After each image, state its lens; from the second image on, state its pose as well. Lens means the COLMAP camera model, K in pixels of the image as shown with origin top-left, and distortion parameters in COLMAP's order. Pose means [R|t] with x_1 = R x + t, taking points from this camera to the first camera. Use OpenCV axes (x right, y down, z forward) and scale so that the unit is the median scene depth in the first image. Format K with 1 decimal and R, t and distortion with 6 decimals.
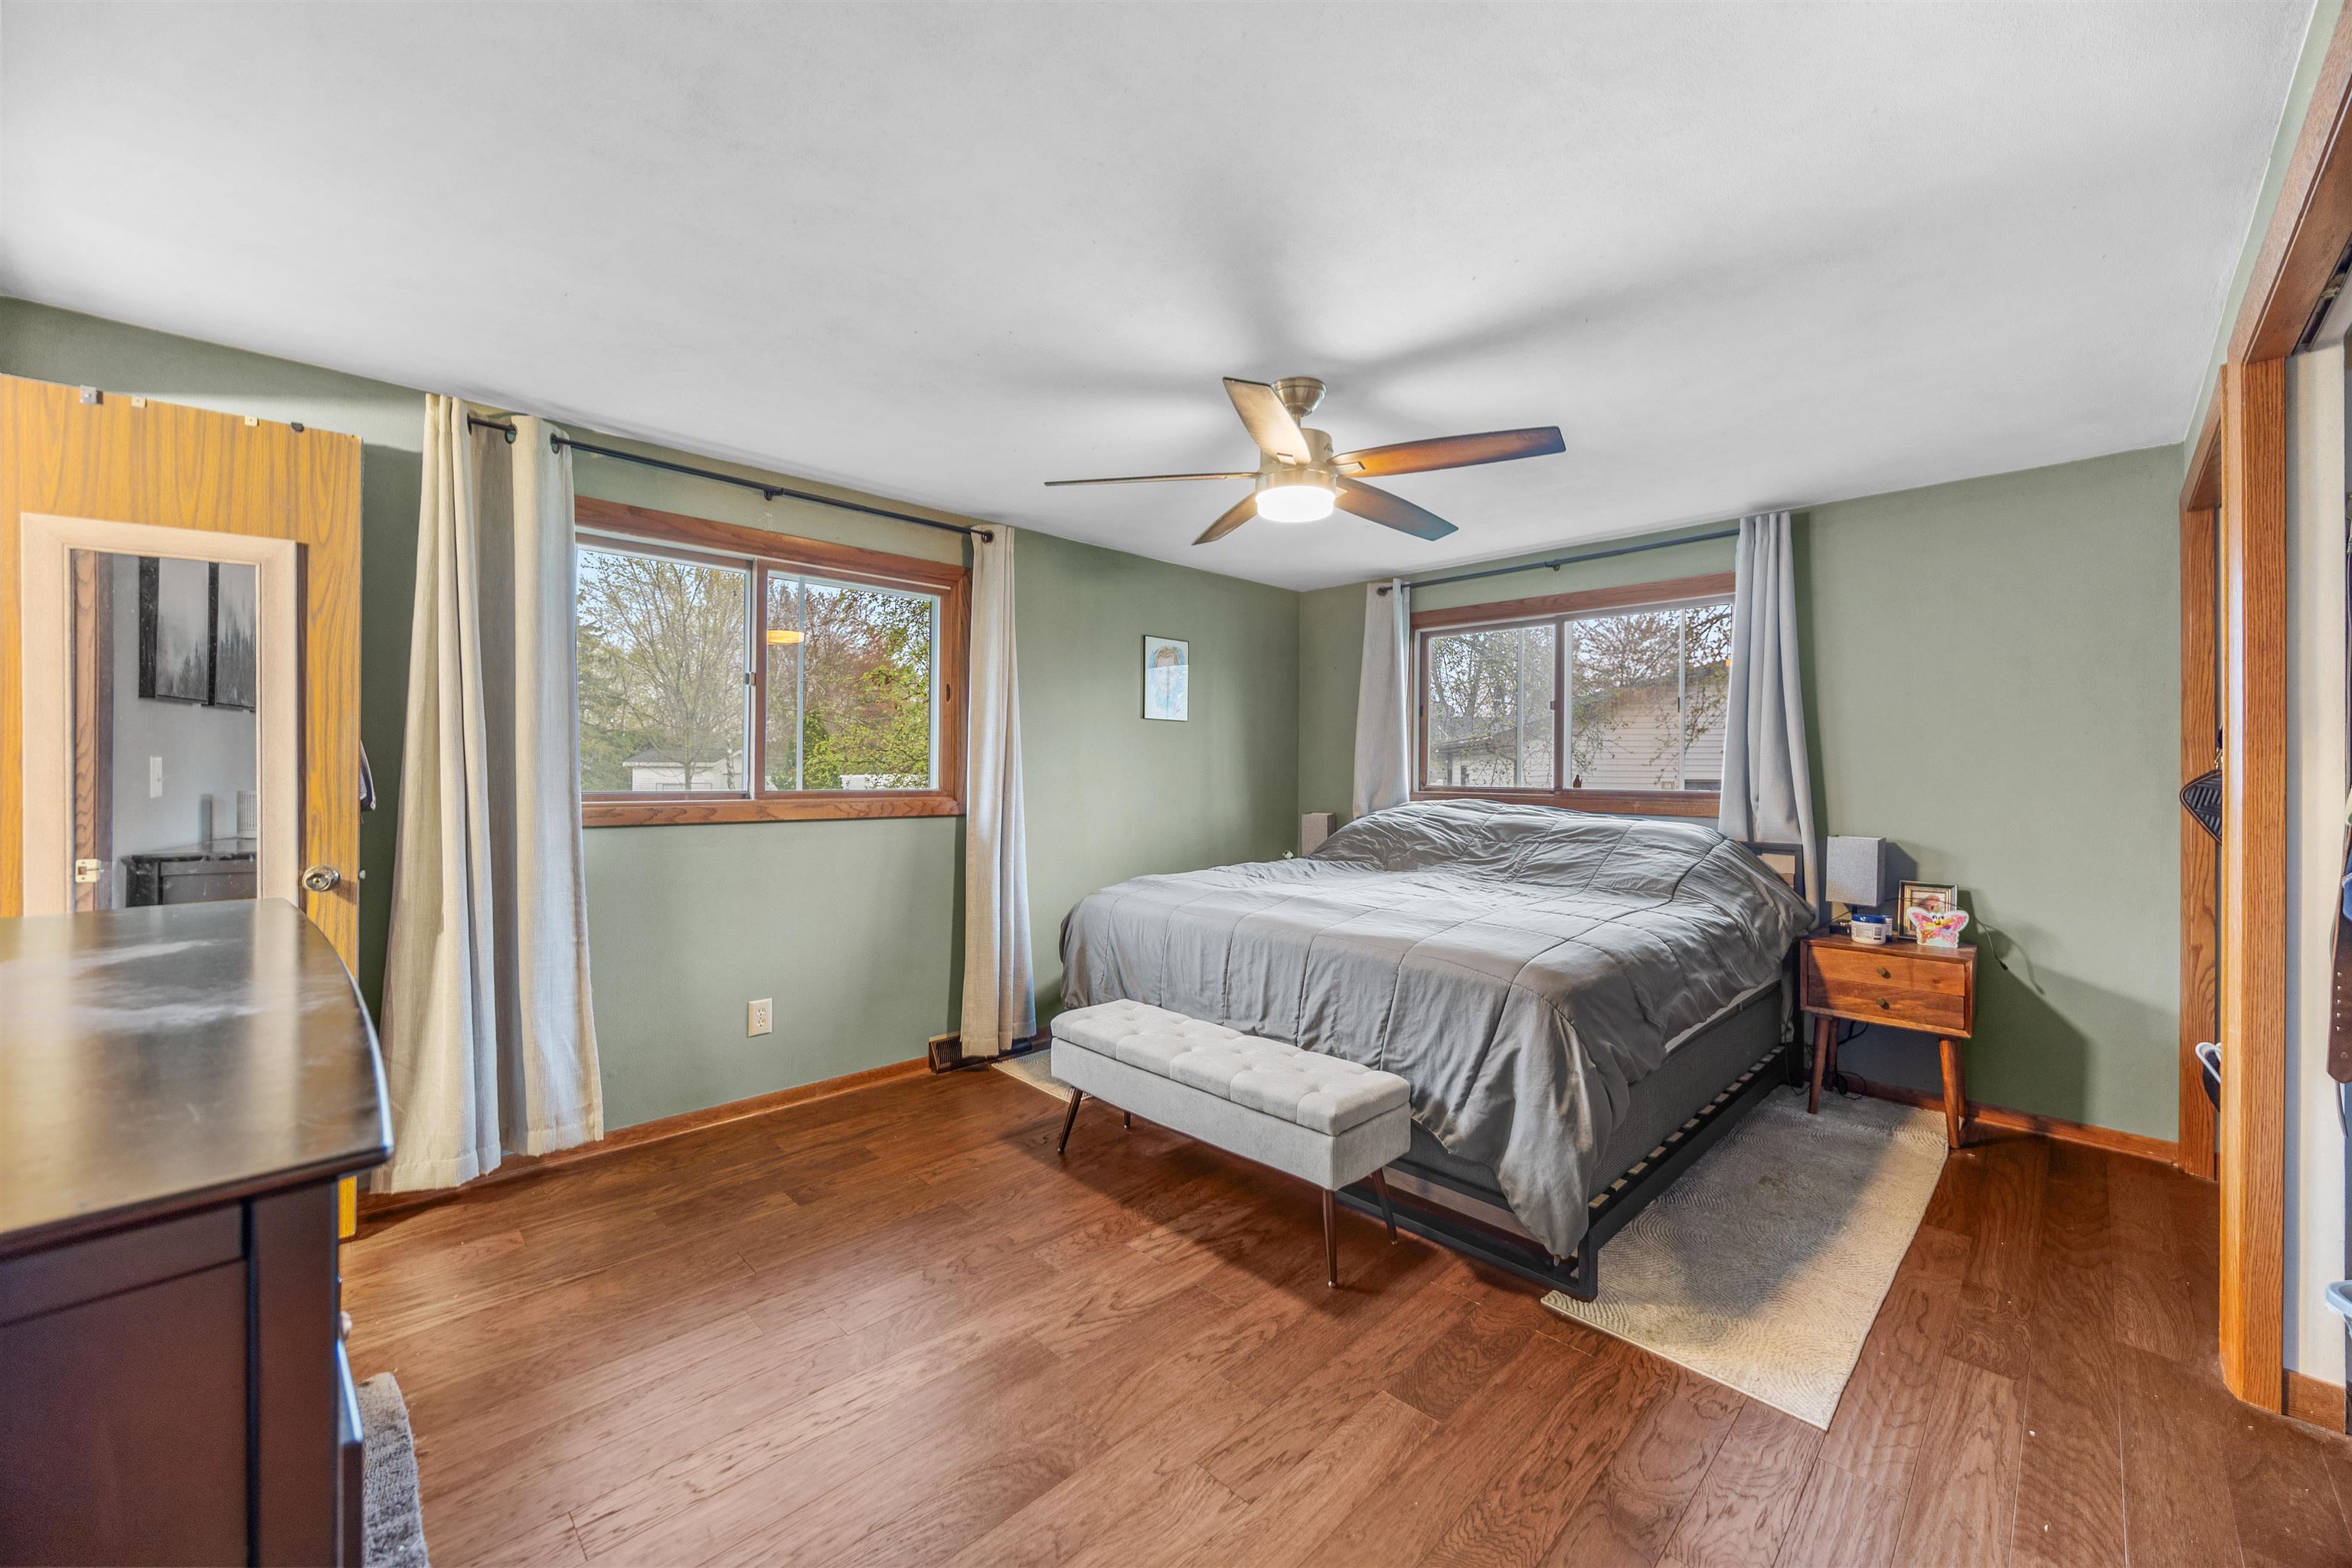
lens RADIAL K [[902.3, 0, 1168.0], [0, 902.3, 769.9], [0, 0, 1]] dist [-0.002801, 0.000352]
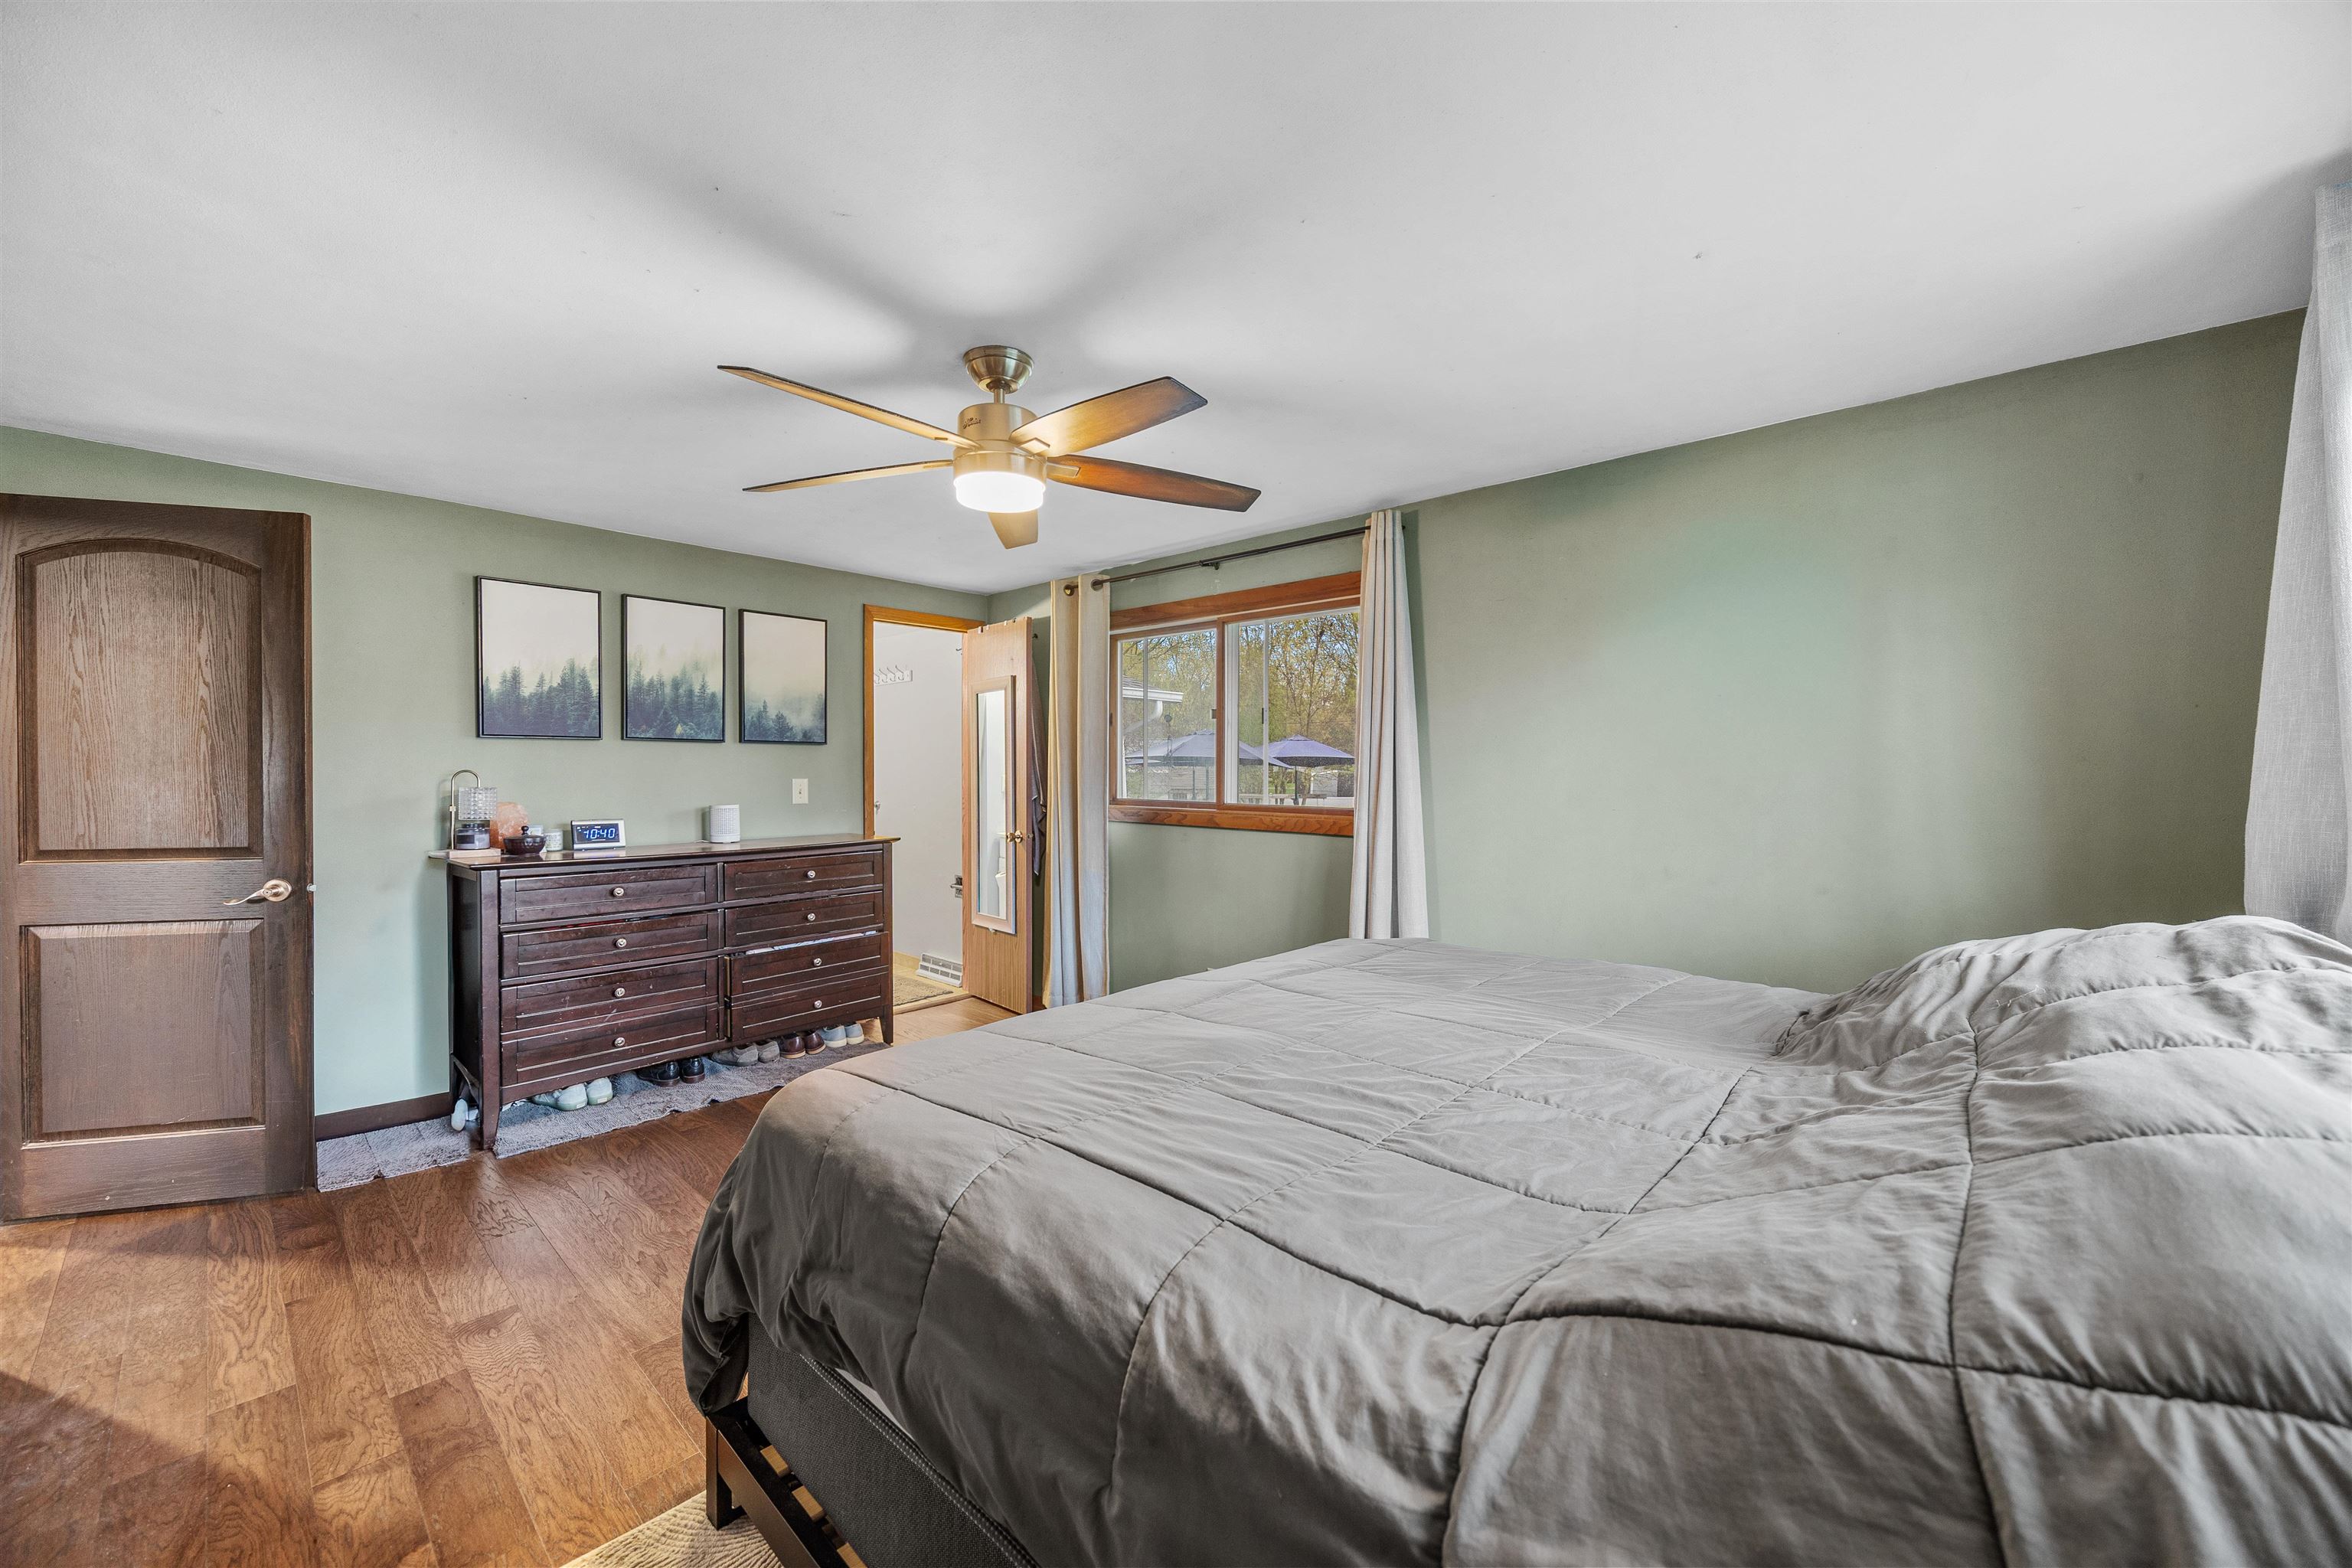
lens RADIAL K [[902.3, 0, 1170.8], [0, 902.3, 783.2], [0, 0, 1]] dist [-0.002801, 0.000352]
pose [[0.052339, 0.003024, -0.998625, 0.815375], [-0.002670, 0.999992, 0.002888, -0.006799], [0.998626, 0.002515, 0.052346, 0.887084]]
